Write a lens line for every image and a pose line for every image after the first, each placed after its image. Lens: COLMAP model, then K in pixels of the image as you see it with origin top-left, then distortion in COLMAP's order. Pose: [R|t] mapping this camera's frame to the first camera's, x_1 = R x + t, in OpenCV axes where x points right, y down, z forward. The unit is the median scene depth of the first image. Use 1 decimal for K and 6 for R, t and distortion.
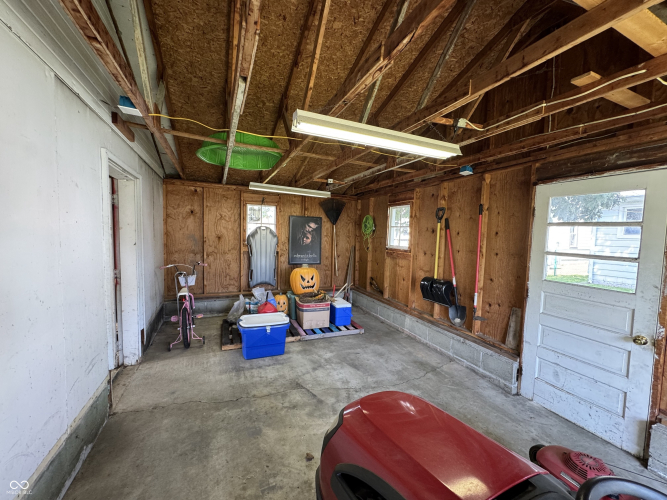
lens RADIAL K [[265.6, 0, 332.7], [0, 265.6, 249.6], [0, 0, 1]] dist [-0.002840, 0.000500]
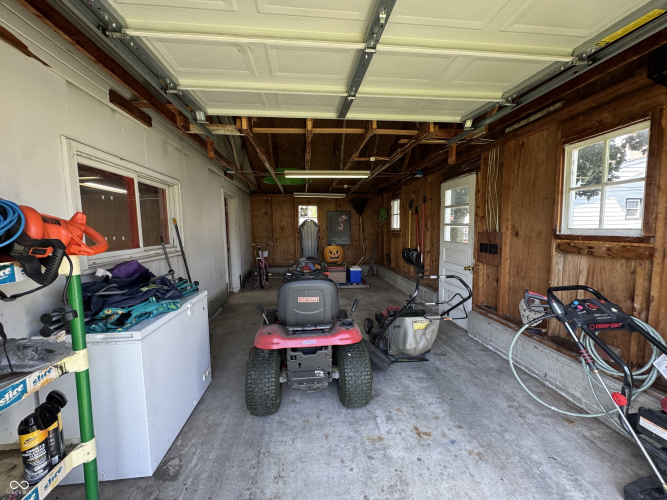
lens RADIAL K [[265.6, 0, 332.7], [0, 265.6, 249.6], [0, 0, 1]] dist [-0.002840, 0.000500]
pose [[0.953375, -0.019809, -0.301137, 0.348357], [0.025488, 0.999563, 0.014941, 0.069677], [0.300709, -0.021920, 0.953464, -0.435023]]
